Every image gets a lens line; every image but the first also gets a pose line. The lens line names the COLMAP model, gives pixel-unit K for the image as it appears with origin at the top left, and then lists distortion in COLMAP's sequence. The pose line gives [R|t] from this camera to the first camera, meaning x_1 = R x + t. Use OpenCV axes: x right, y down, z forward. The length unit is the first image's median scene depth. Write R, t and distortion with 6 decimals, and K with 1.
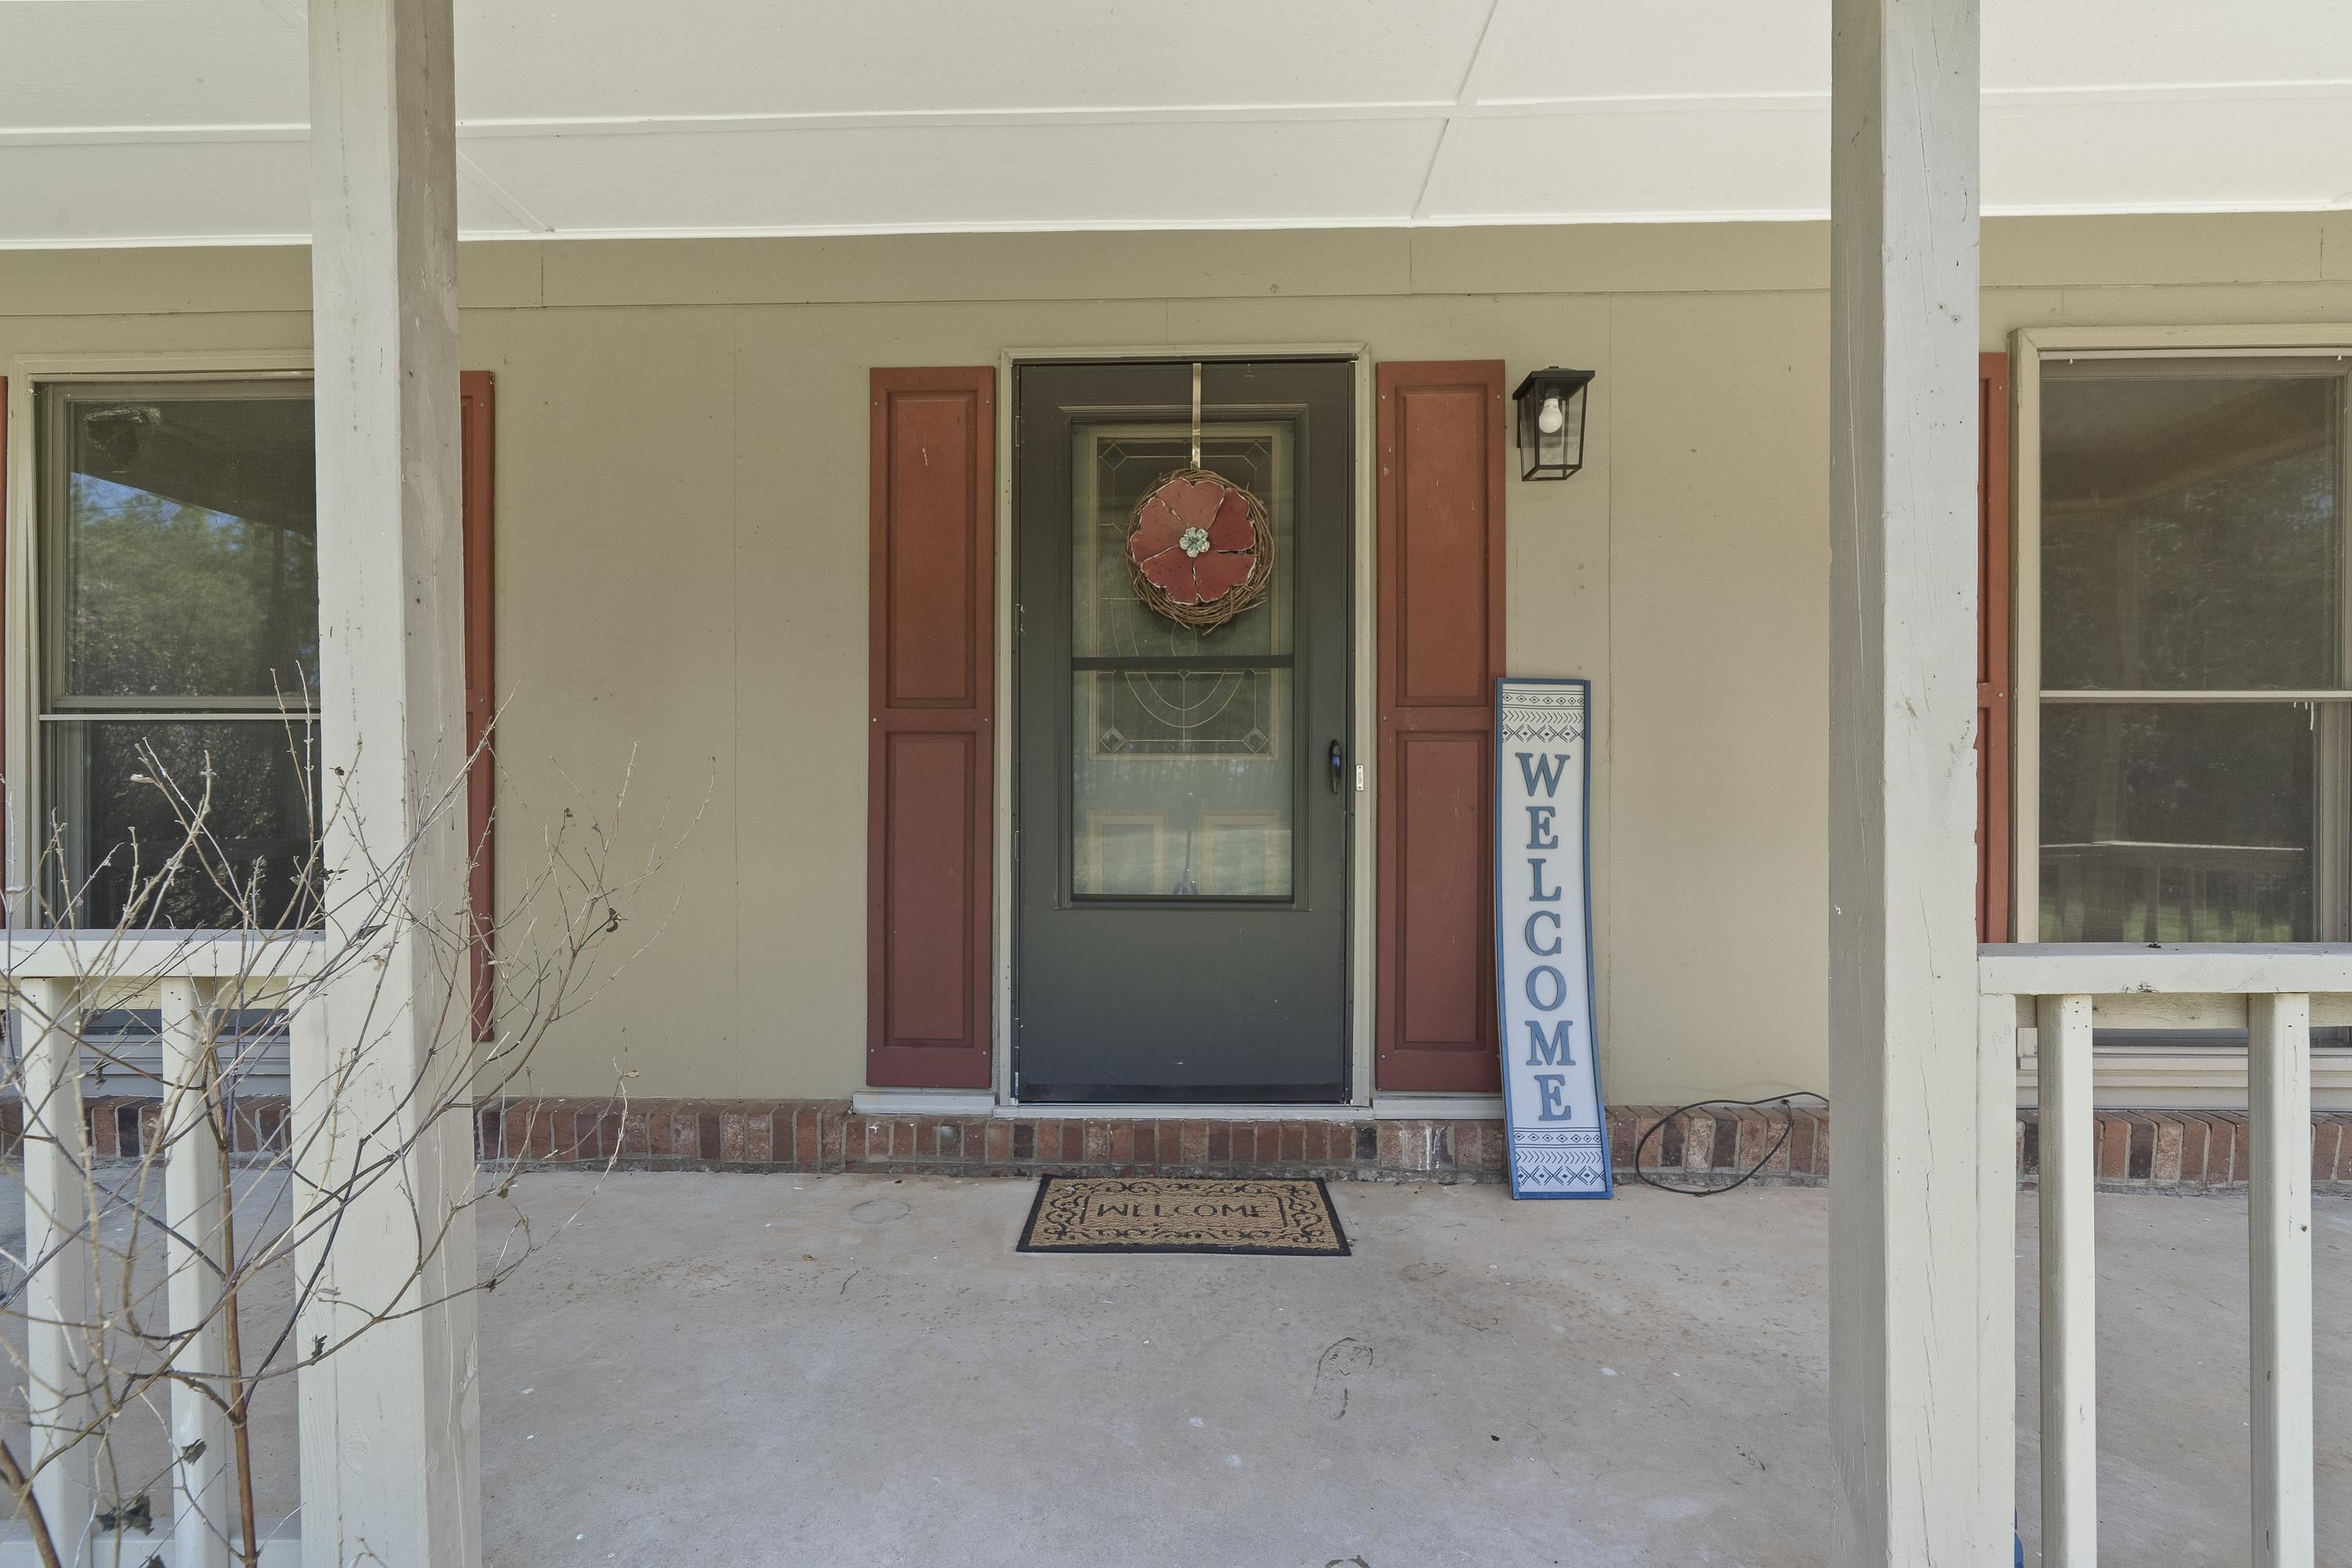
lens RADIAL K [[962.3, 0, 1184.5], [0, 962.3, 793.6], [0, 0, 1]] dist [0.003154, 0.000605]
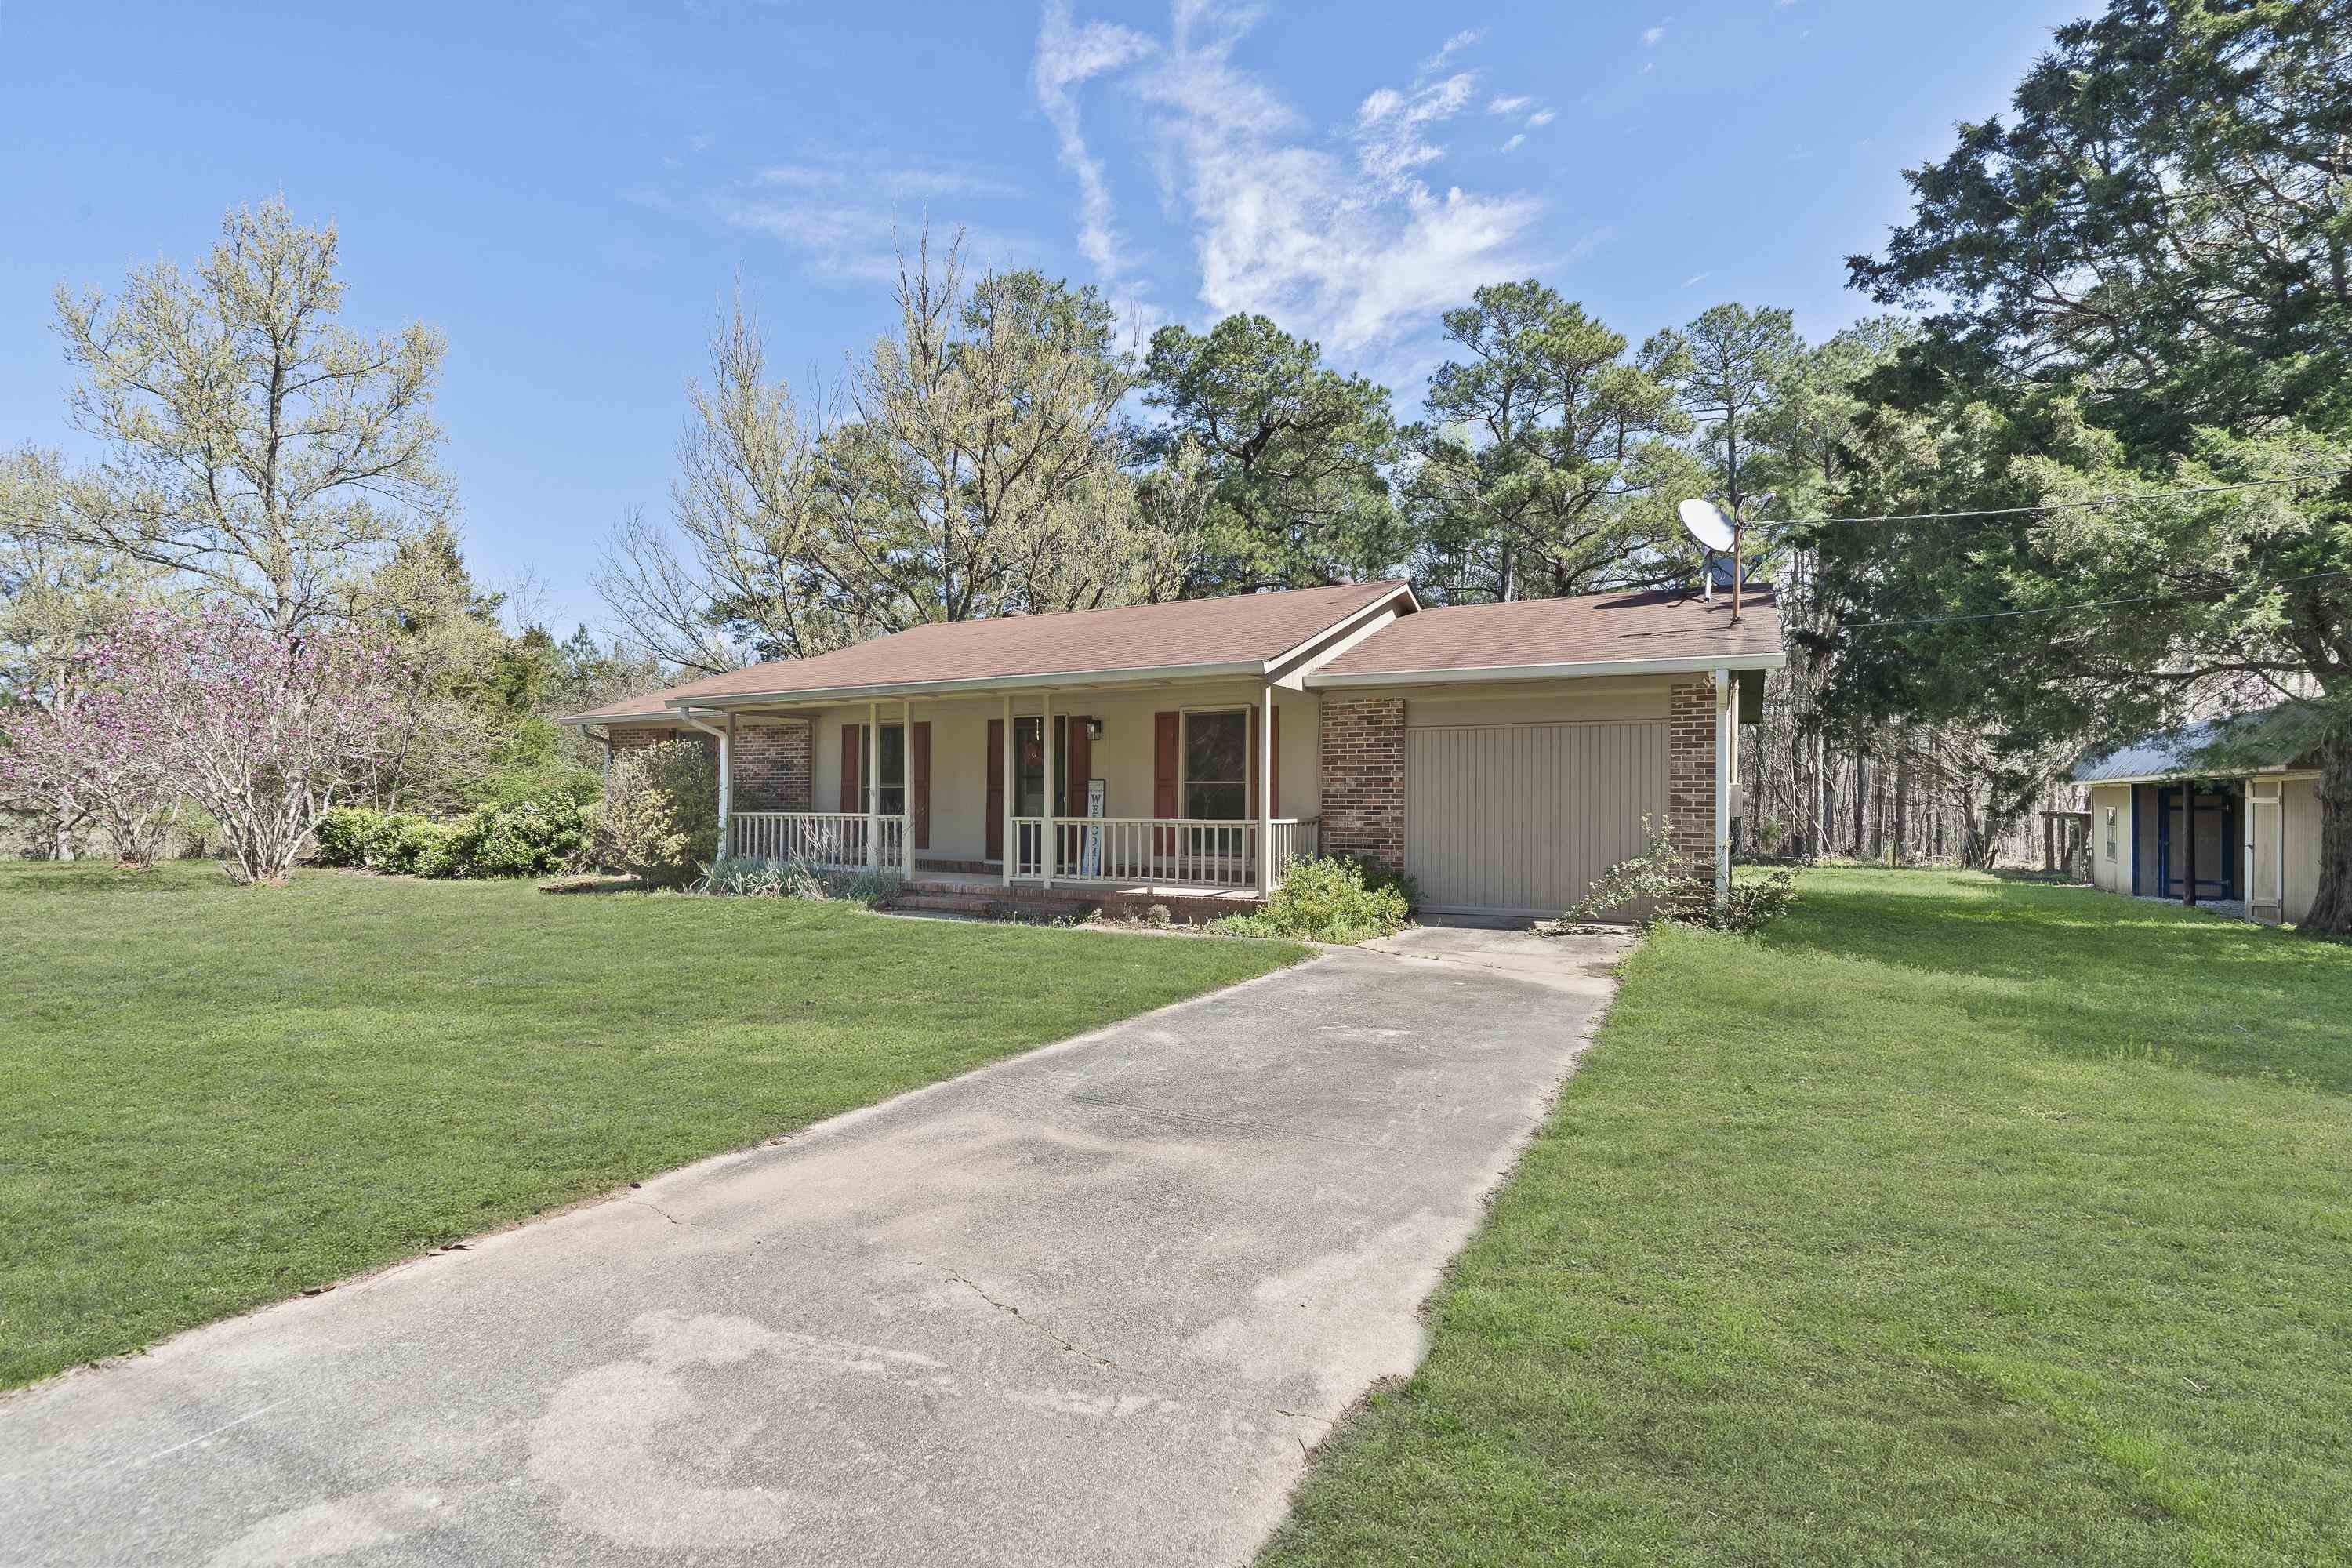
lens RADIAL K [[1036.7, 0, 1179.4], [0, 1036.7, 807.6], [0, 0, 1]] dist [0.002027, -0.000310]
pose [[0.896620, 0.004615, -0.442777, 3.128977], [-0.004862, 0.999988, 0.000578, 0.021138], [0.442774, 0.001634, 0.896632, -3.601508]]
